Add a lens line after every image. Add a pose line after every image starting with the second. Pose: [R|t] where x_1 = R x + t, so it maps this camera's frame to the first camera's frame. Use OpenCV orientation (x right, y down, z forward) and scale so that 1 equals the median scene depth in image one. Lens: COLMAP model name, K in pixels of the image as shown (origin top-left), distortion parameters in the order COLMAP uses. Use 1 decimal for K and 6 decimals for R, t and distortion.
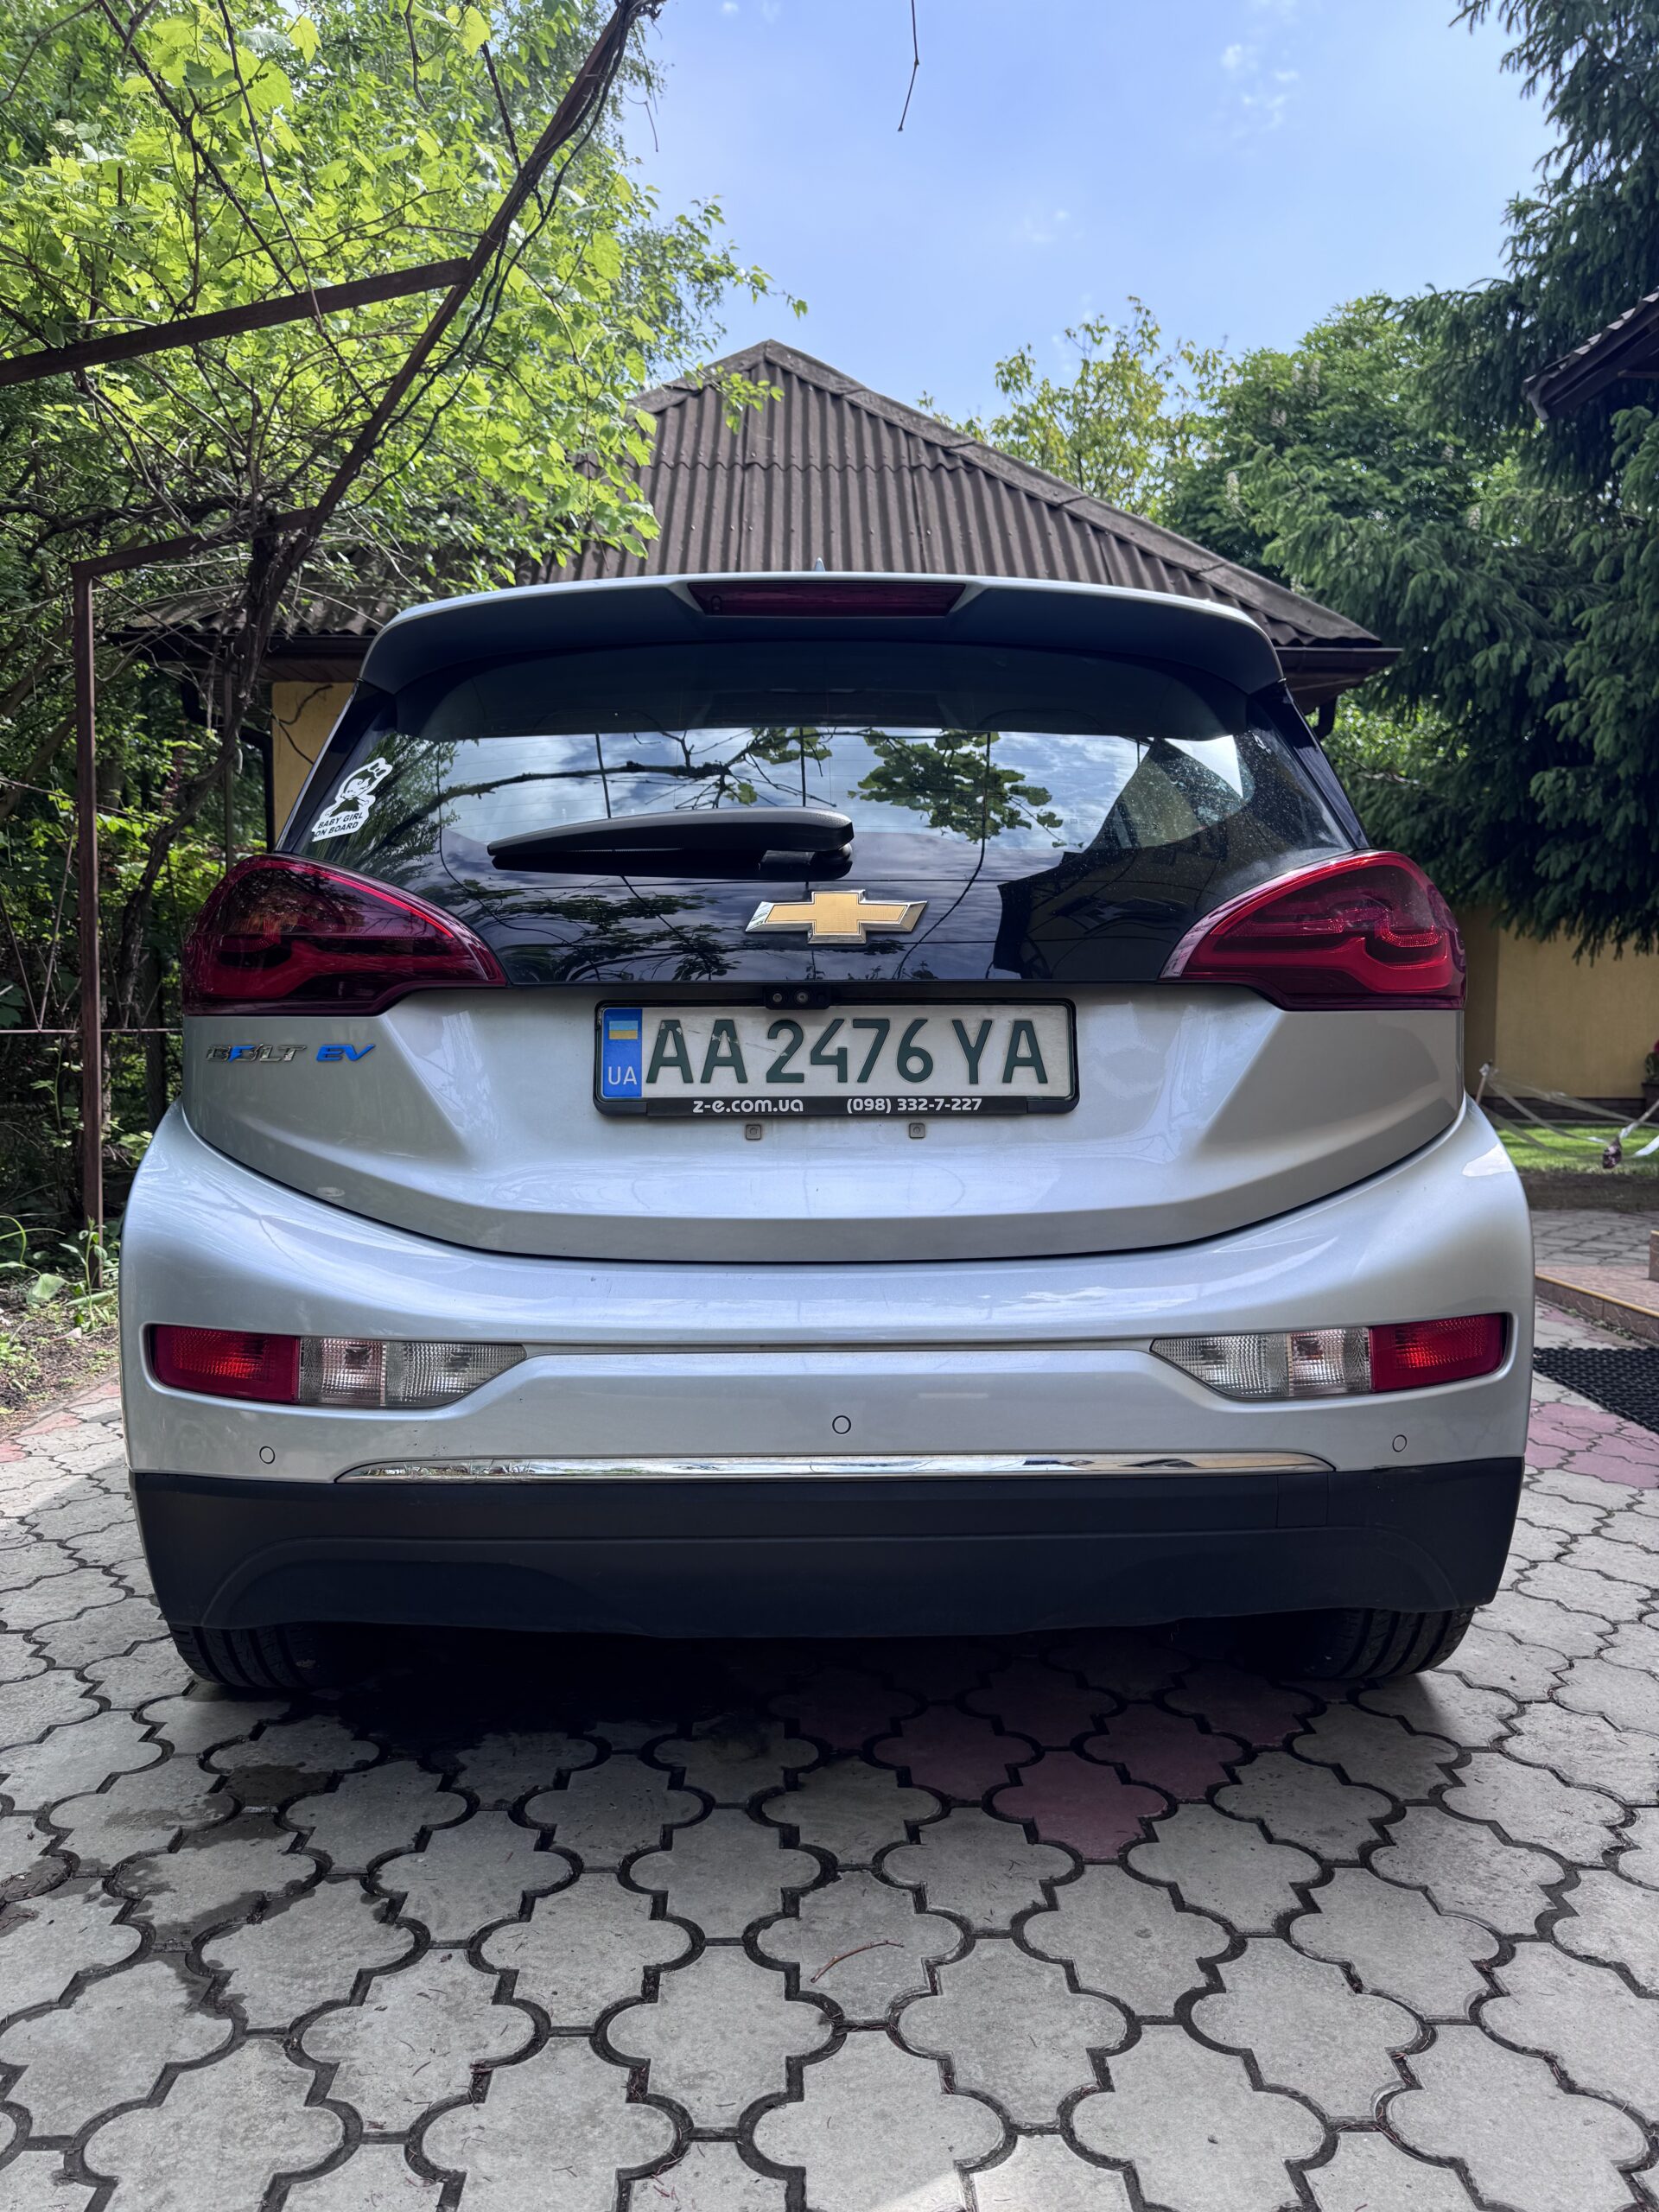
lens RADIAL K [[1542.6, 0, 829.4], [0, 1542.6, 1090.2], [0, 0, 1]] dist [0.003214, -0.003816]
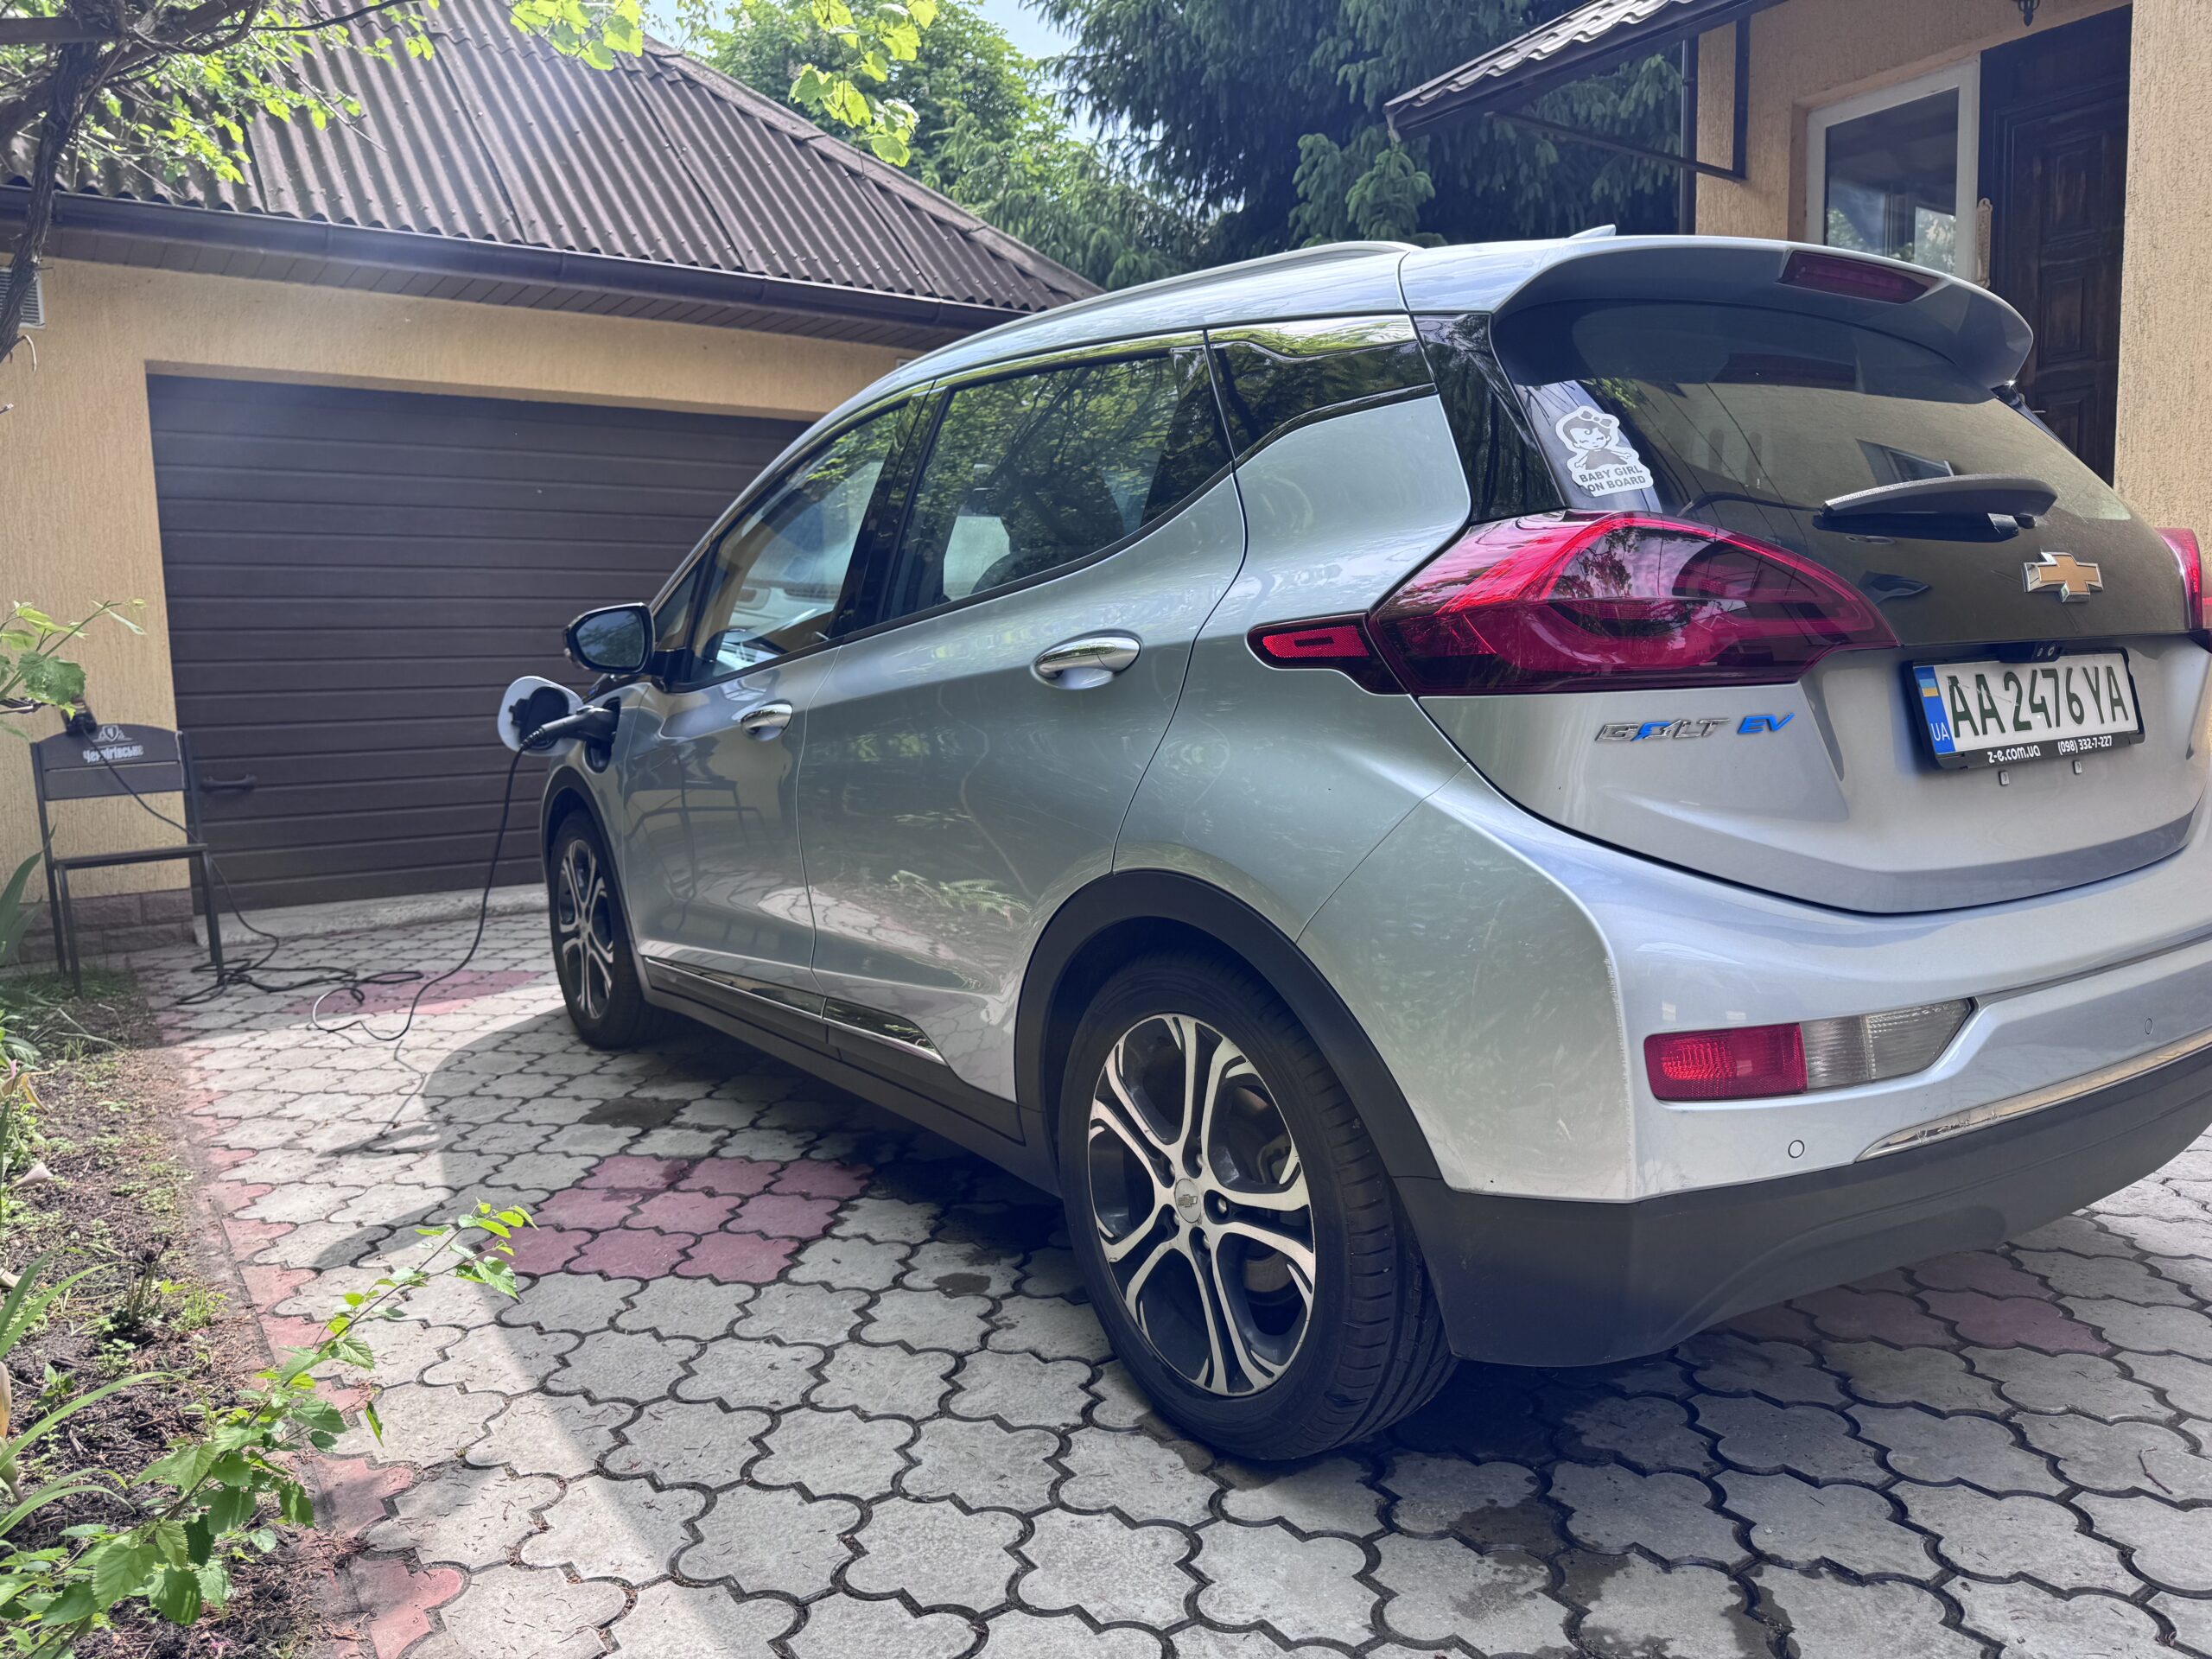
lens RADIAL K [[1542.6, 0, 1106.1], [0, 1542.6, 845.7], [0, 0, 1]] dist [0.003214, -0.003816]
pose [[0.850462, -0.091980, 0.517932, -1.145587], [0.060775, 0.995182, 0.076941, -0.046661], [-0.522514, -0.033959, 0.851954, 0.403546]]
